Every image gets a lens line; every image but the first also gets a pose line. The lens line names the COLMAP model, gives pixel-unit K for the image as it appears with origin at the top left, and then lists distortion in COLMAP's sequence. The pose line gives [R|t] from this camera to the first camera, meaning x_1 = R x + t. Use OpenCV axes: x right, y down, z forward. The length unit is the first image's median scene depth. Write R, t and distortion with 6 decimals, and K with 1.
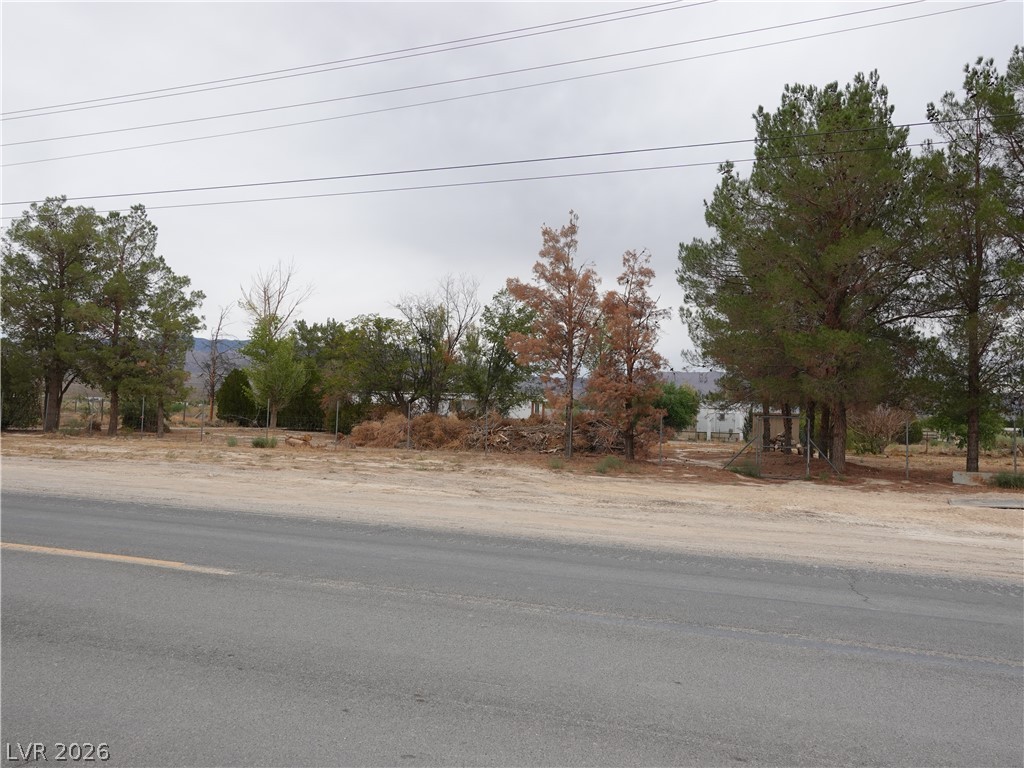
lens RADIAL K [[711.7, 0, 514.1], [0, 711.7, 380.1], [0, 0, 1]] dist [-0.005986, -0.000109]
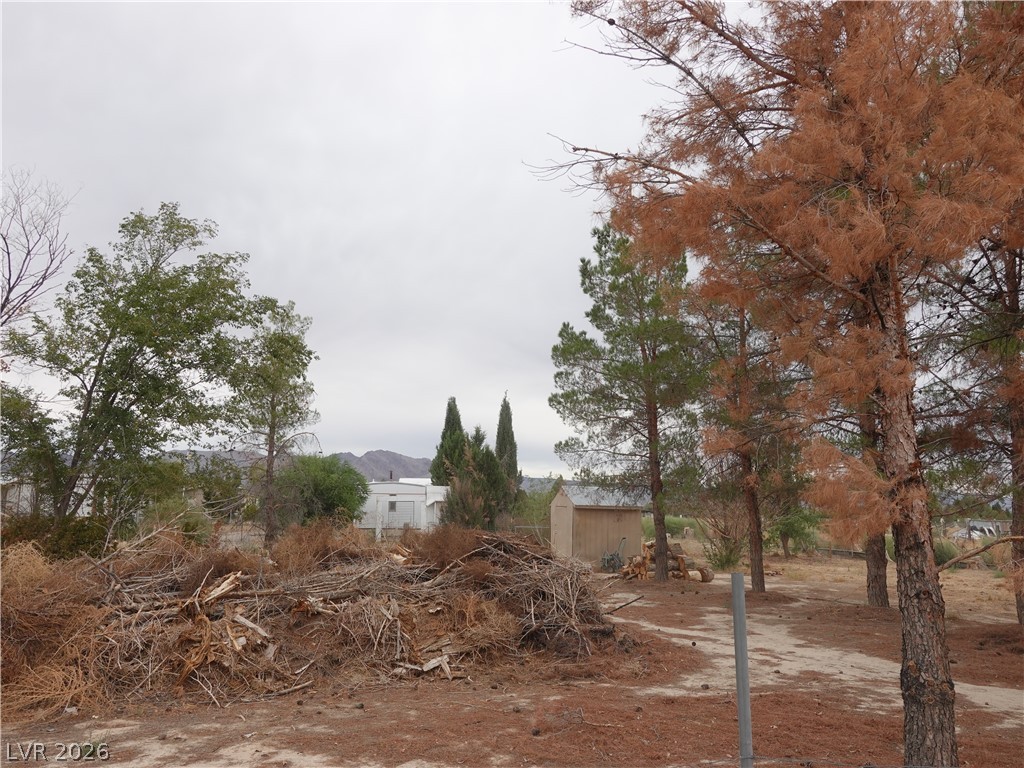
lens RADIAL K [[807.3, 0, 509.5], [0, 807.3, 379.0], [0, 0, 1]] dist [0.021966, -0.000060]
pose [[0.851053, 0.062824, 0.521307, -0.089299], [-0.012397, 0.994944, -0.099665, 0.013111], [-0.524933, 0.078358, 0.847529, 0.603315]]
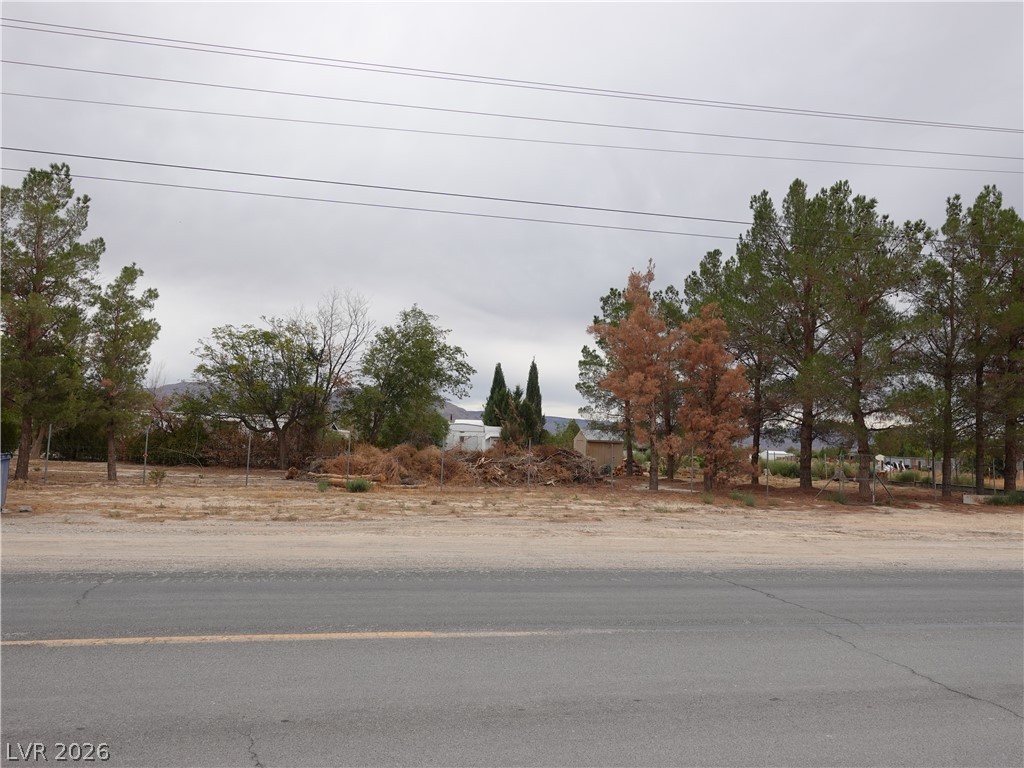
lens RADIAL K [[807.3, 0, 514.9], [0, 807.3, 394.2], [0, 0, 1]] dist [0.021966, -0.000060]
pose [[0.851405, 0.026178, 0.523855, -0.512969], [-0.028264, 0.999592, -0.004015, -0.017923], [-0.523747, -0.011388, 0.851798, 0.049636]]
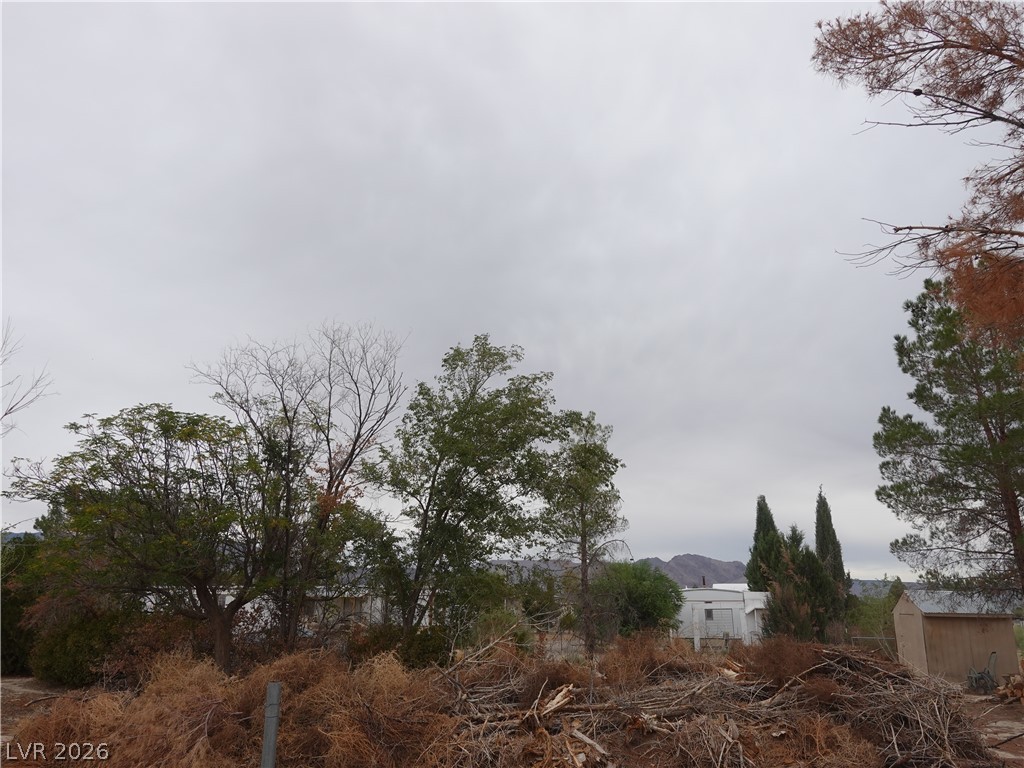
lens RADIAL K [[807.3, 0, 514.6], [0, 807.3, 381.2], [0, 0, 1]] dist [0.021966, -0.000060]
pose [[0.982259, 0.024341, 0.185940, -0.094020], [0.017999, 0.974725, -0.222683, 0.011740], [-0.186661, 0.222080, 0.956994, 0.603638]]
